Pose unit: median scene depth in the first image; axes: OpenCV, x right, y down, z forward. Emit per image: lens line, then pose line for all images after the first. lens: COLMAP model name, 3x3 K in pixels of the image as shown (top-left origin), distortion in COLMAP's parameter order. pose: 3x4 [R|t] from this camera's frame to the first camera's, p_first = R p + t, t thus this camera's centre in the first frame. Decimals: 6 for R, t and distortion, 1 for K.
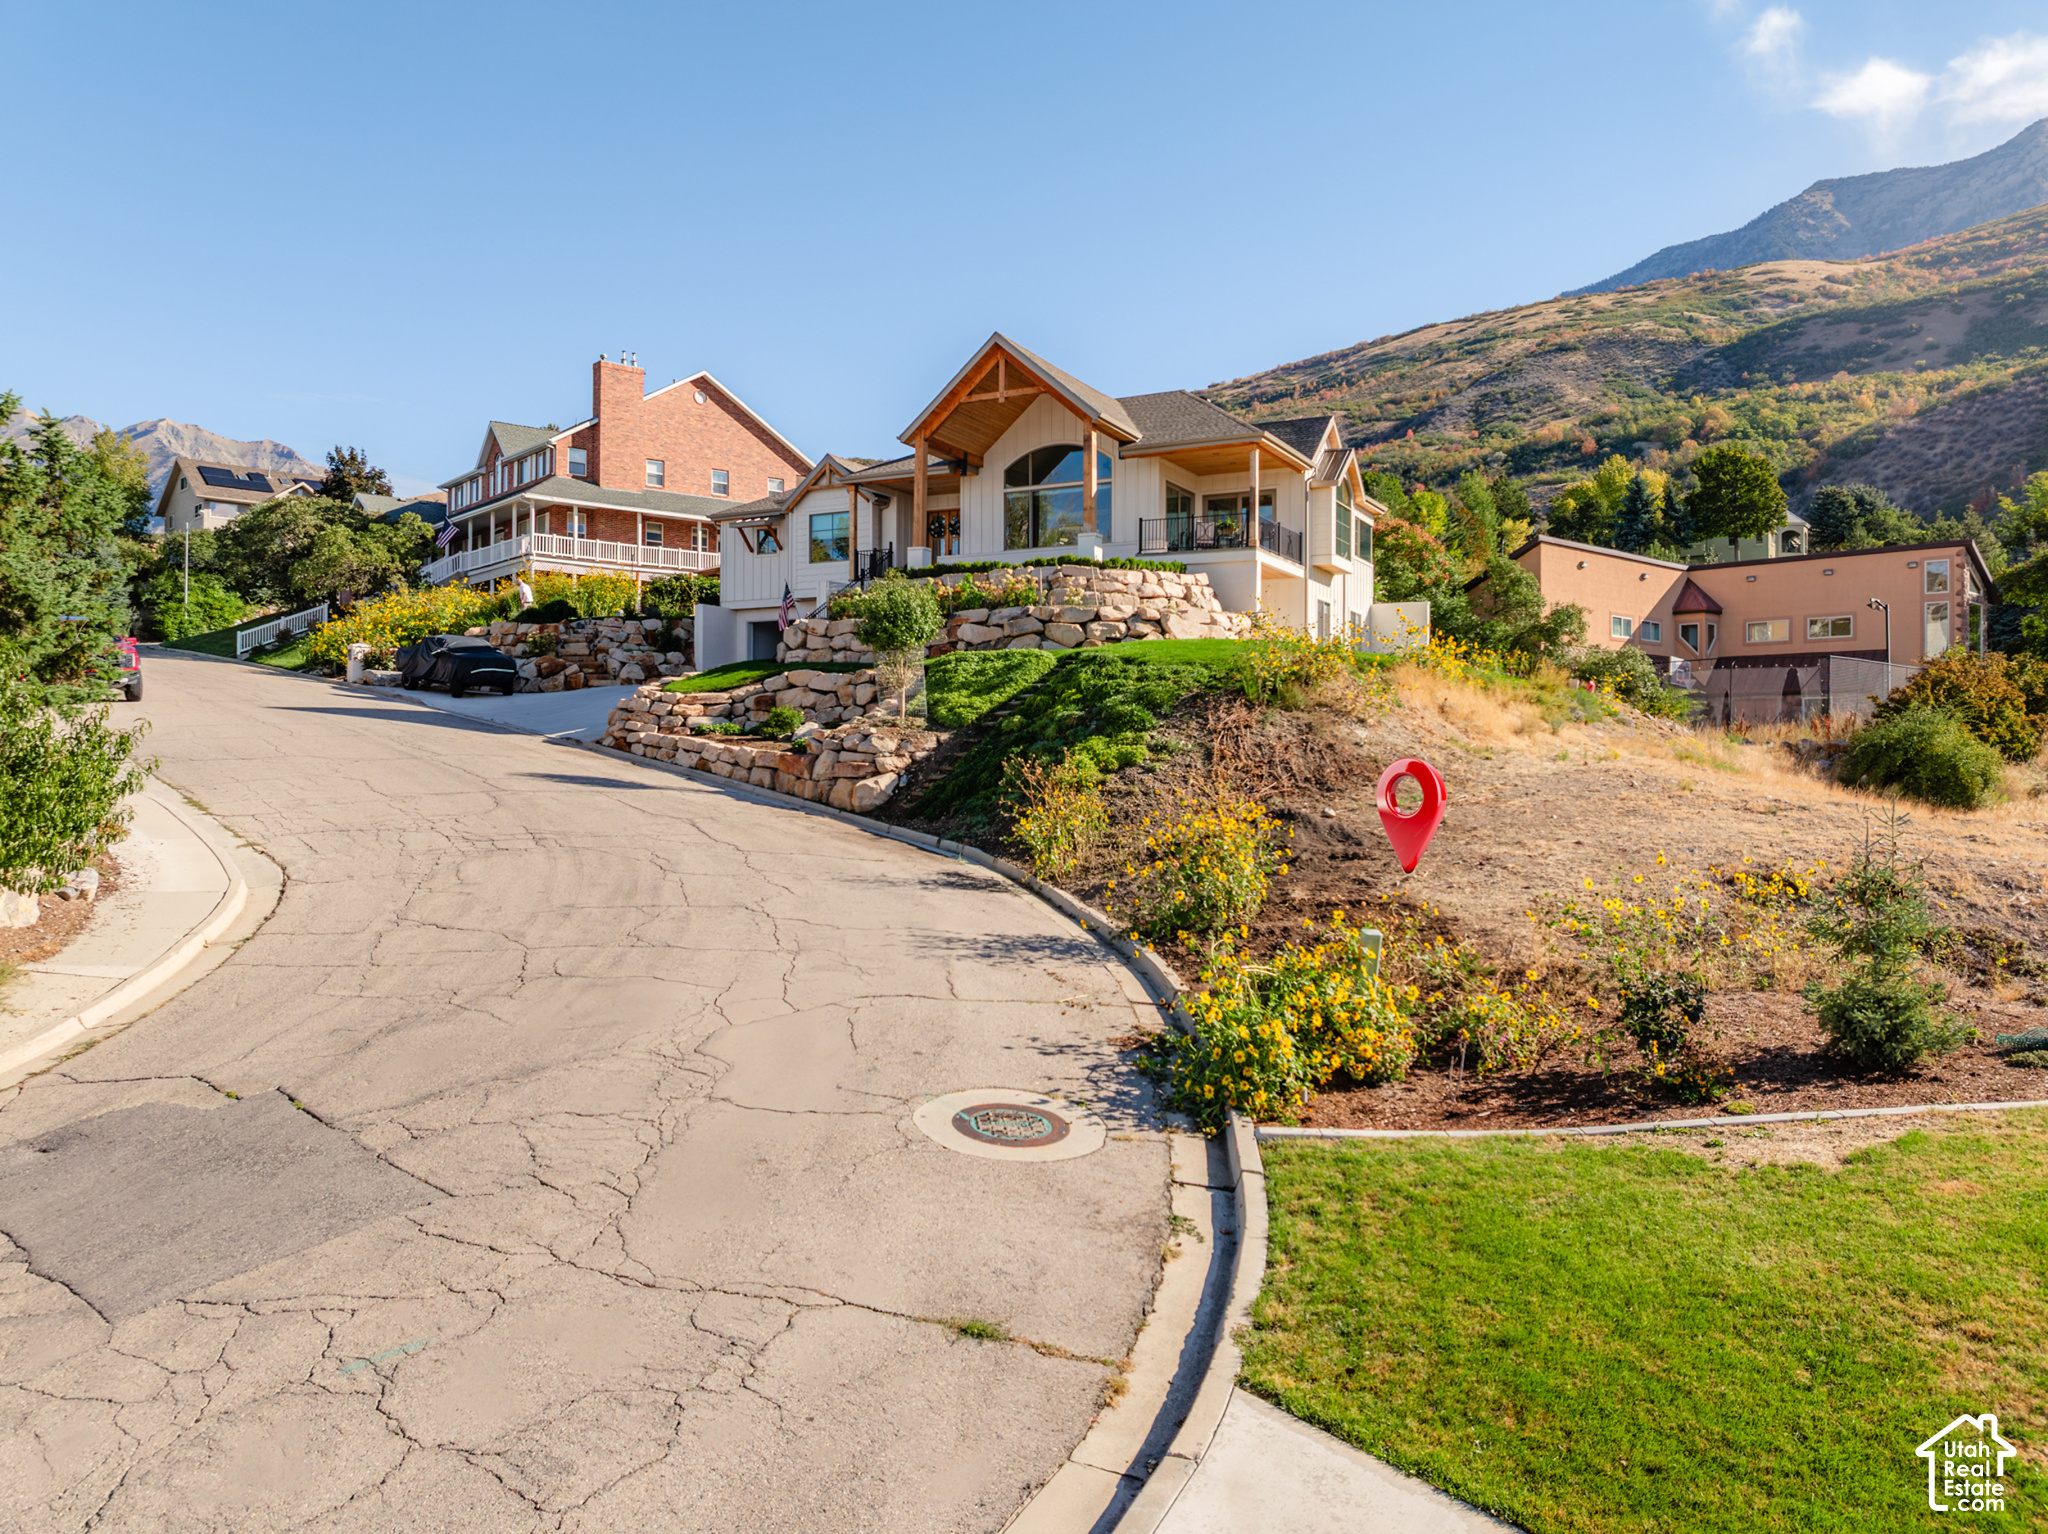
lens RADIAL K [[1444.9, 0, 1023.6], [0, 1444.9, 758.7], [0, 0, 1]] dist [-0.043912, 0.008022]
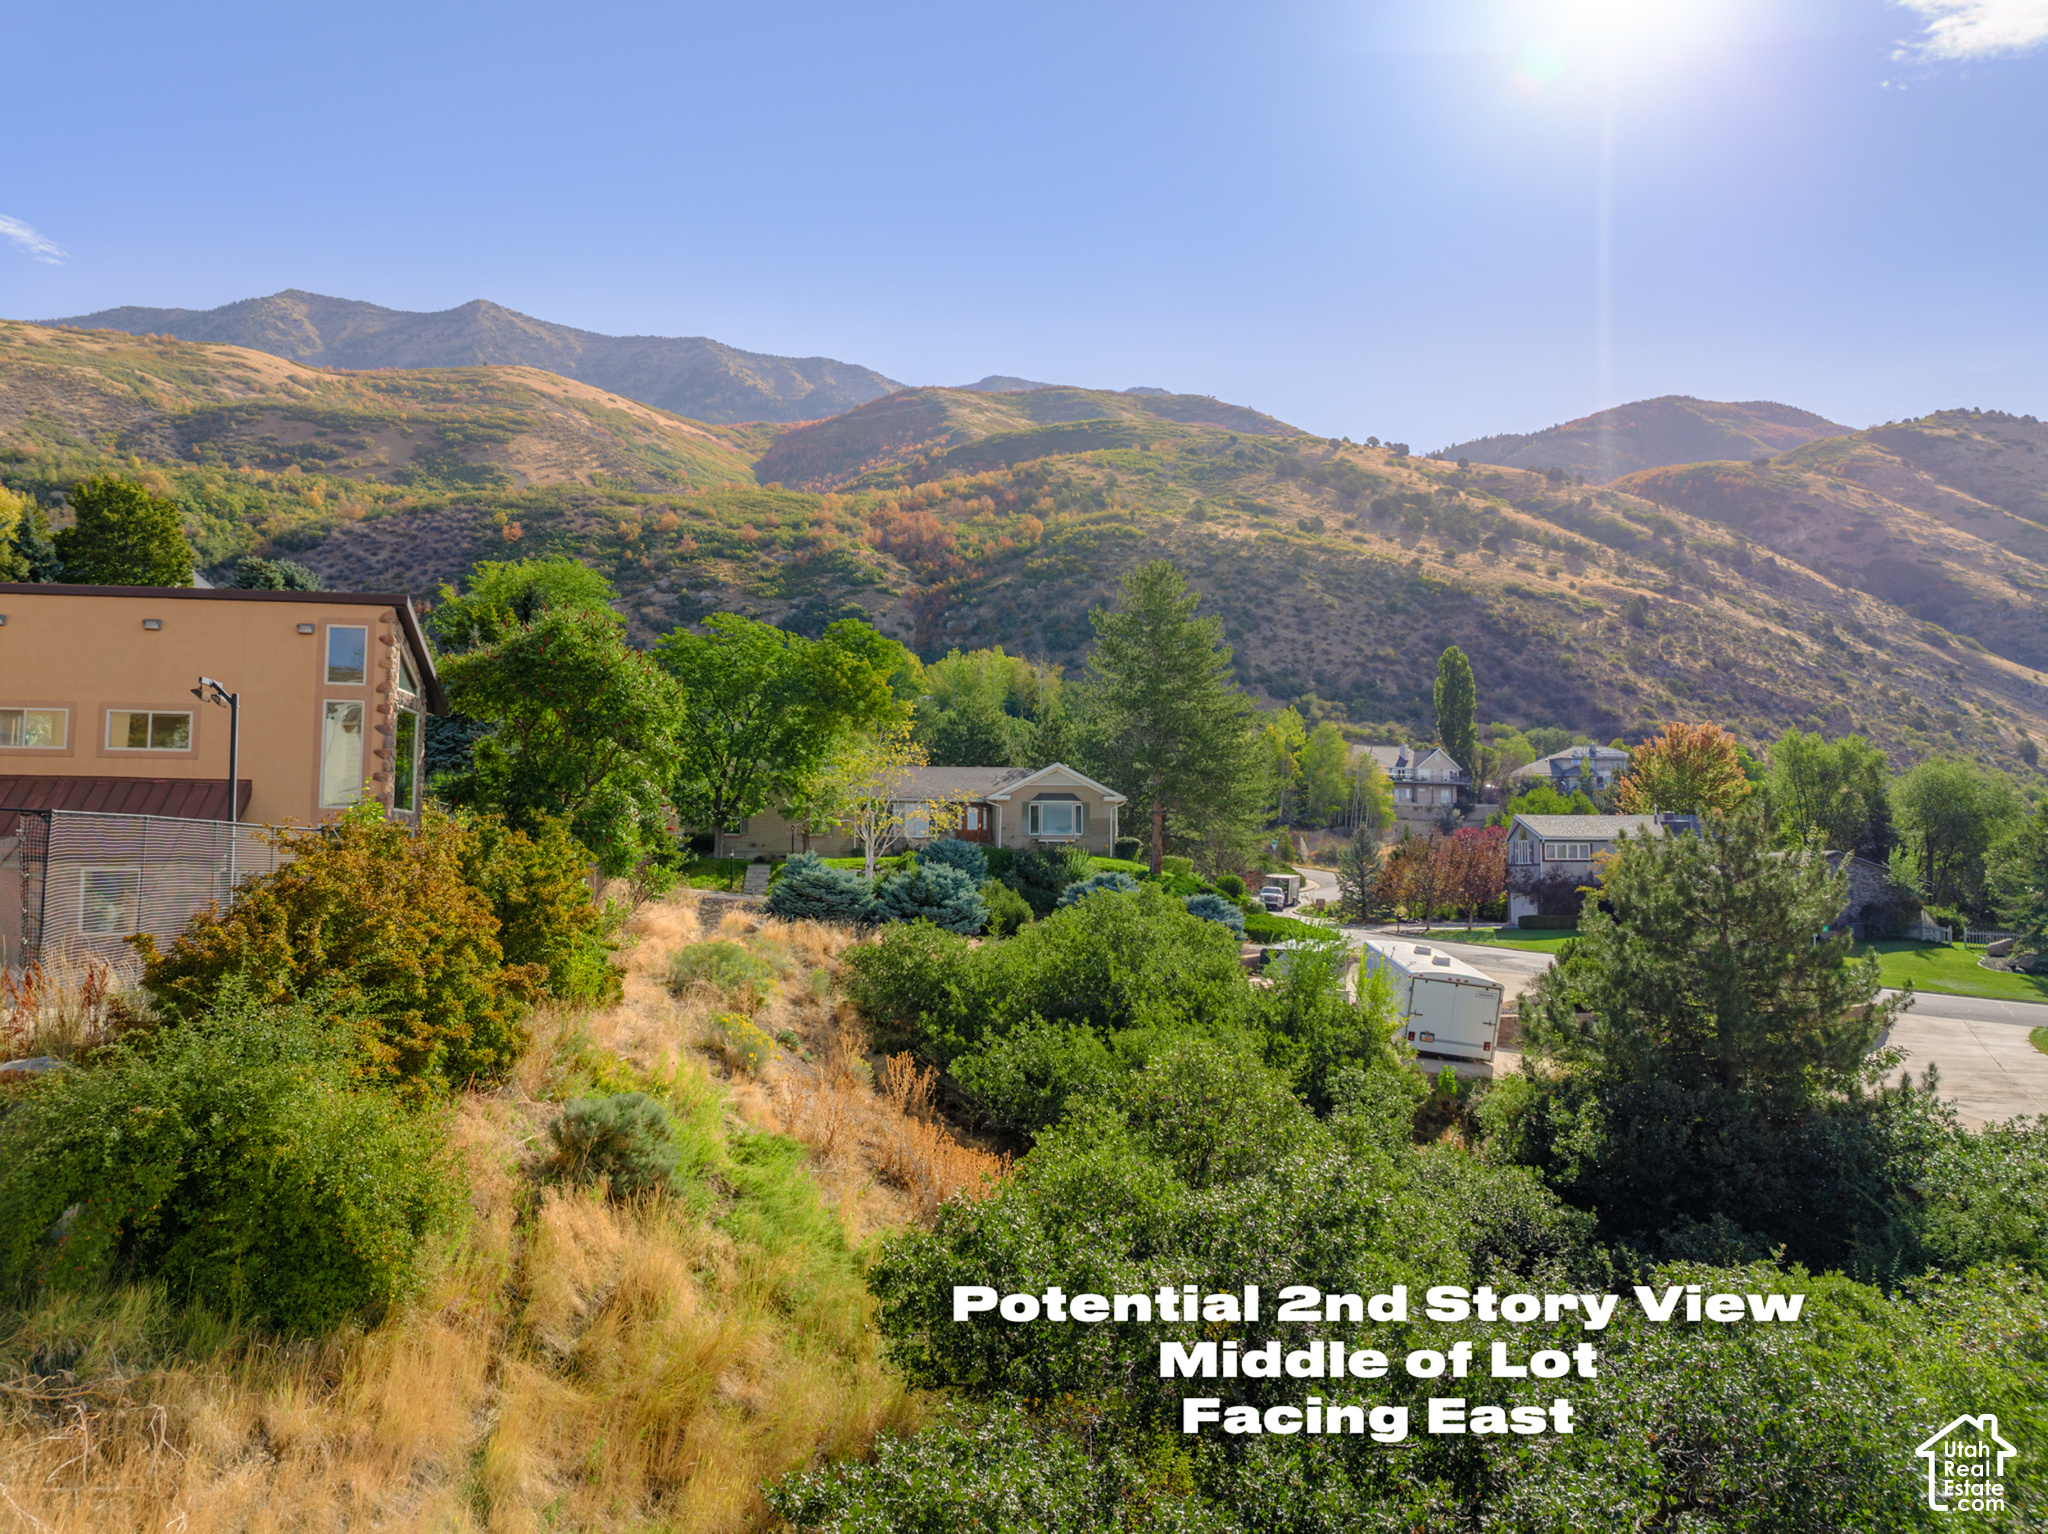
lens RADIAL K [[1444.9, 0, 1023.6], [0, 1444.9, 758.7], [0, 0, 1]] dist [-0.043912, 0.008022]
pose [[0.540537, 0.063849, 0.838894, 0.115054], [-0.008672, 0.997486, -0.070332, -0.018378], [-0.841275, 0.030742, 0.539732, 0.171458]]
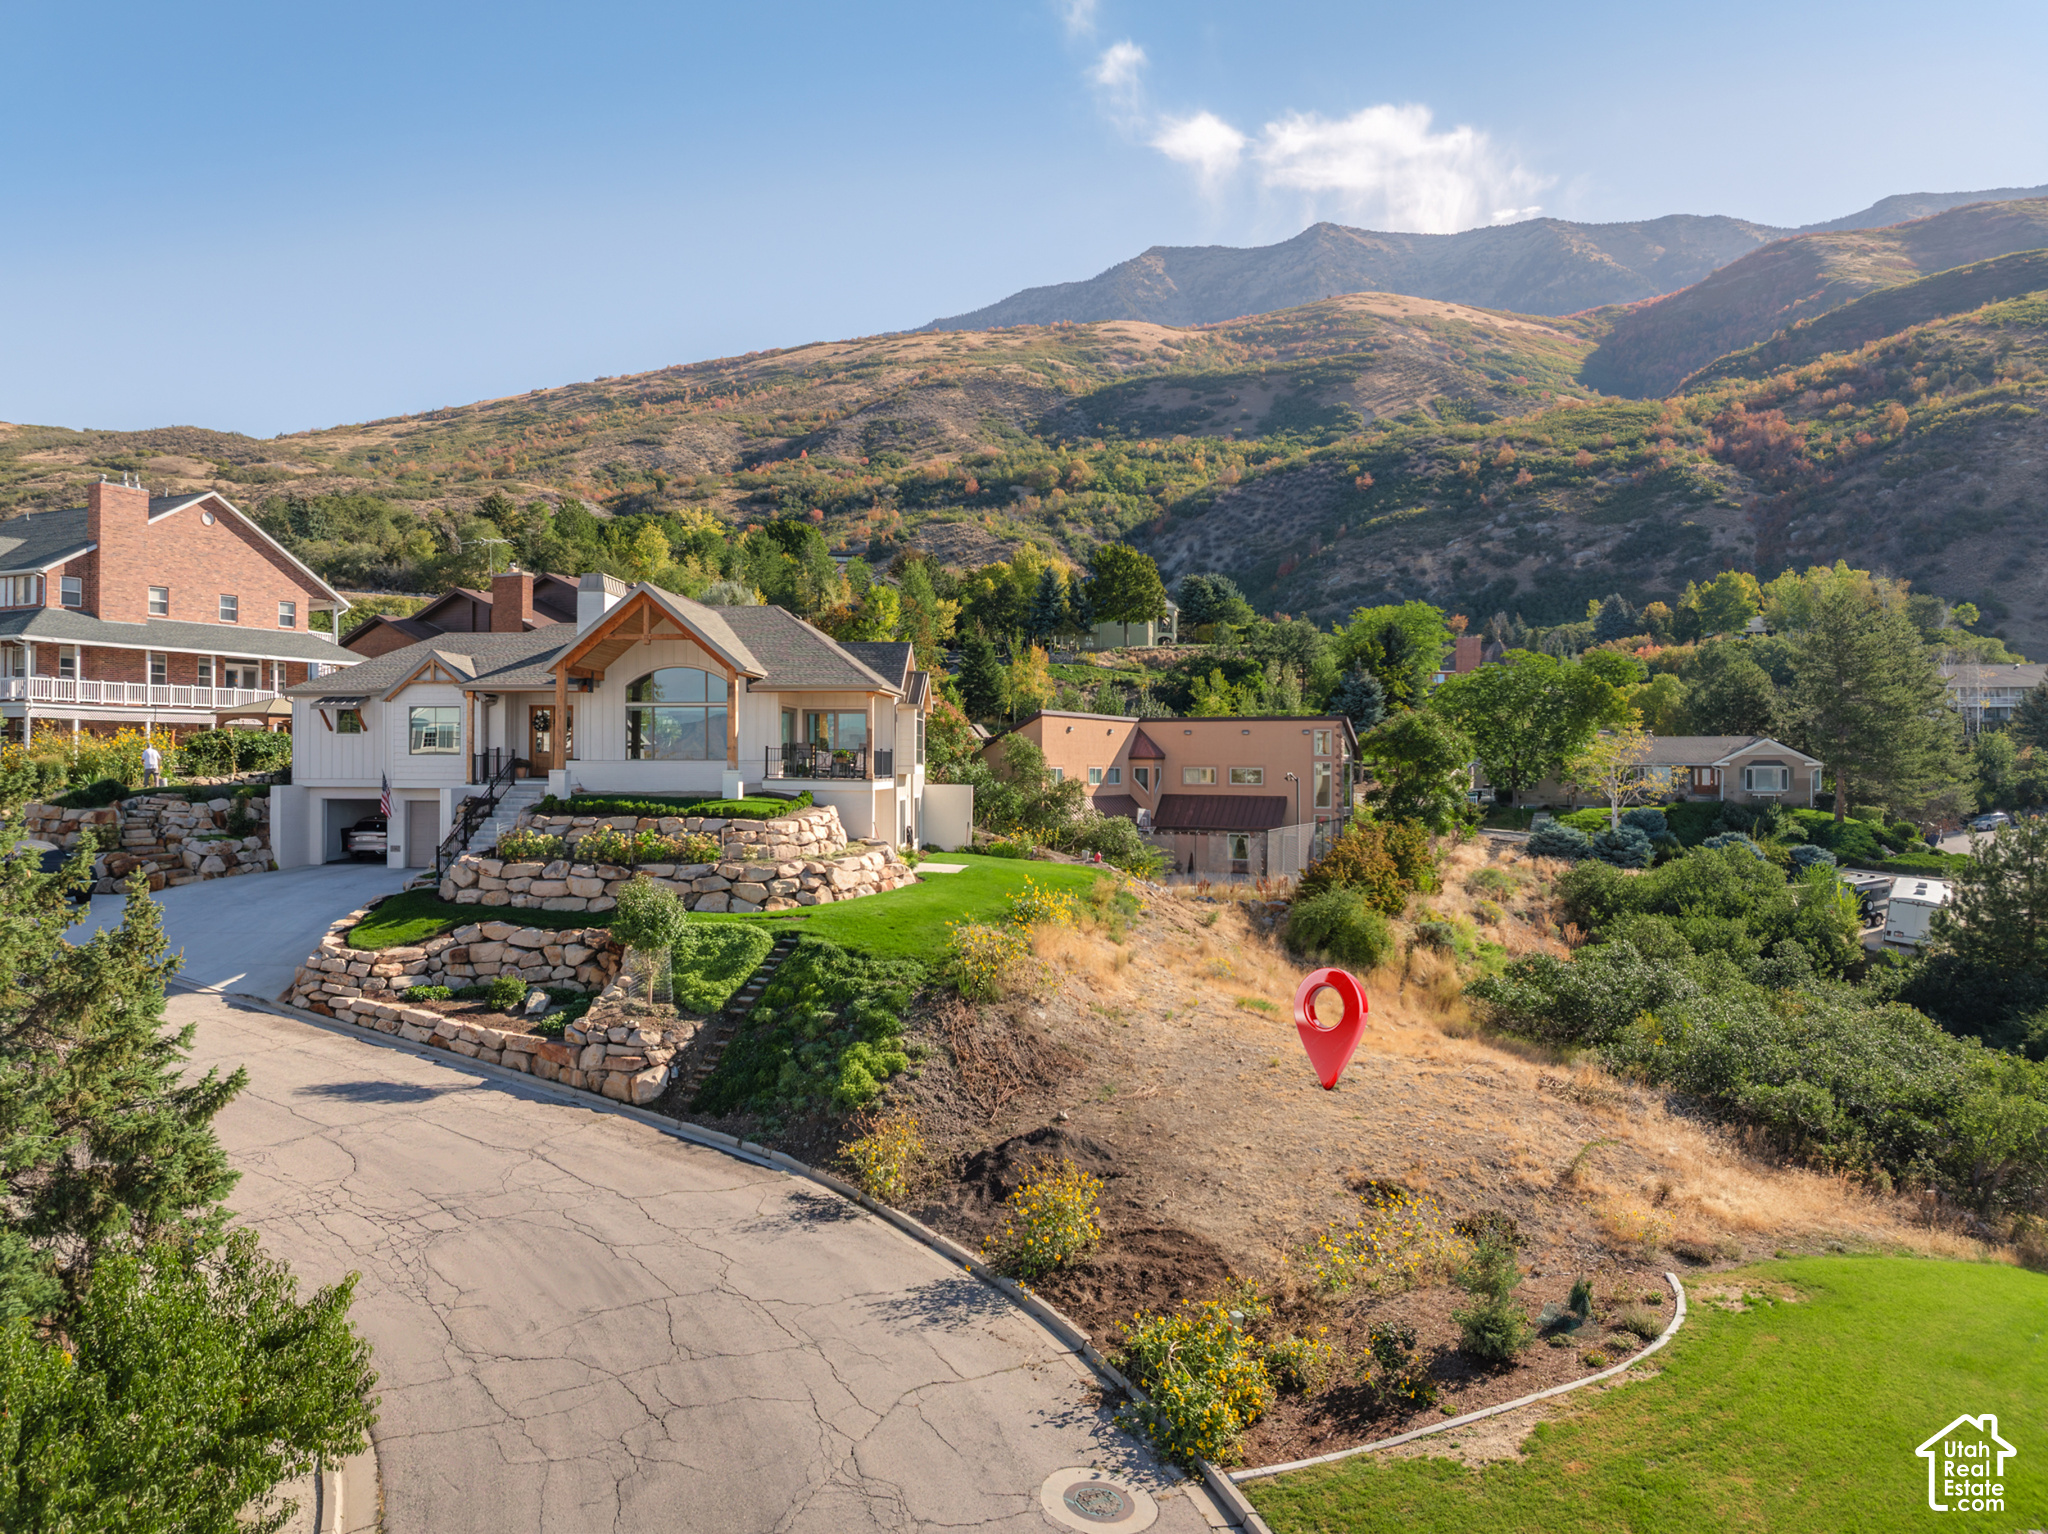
lens RADIAL K [[1443.4, 0, 1037.3], [0, 1443.4, 778.0], [0, 0, 1]] dist [-0.046000, -0.004935]
pose [[0.907695, -0.003804, 0.419613, -0.052037], [-0.002593, 0.999889, 0.014675, -0.041247], [-0.419622, -0.014409, 0.907584, -0.030006]]
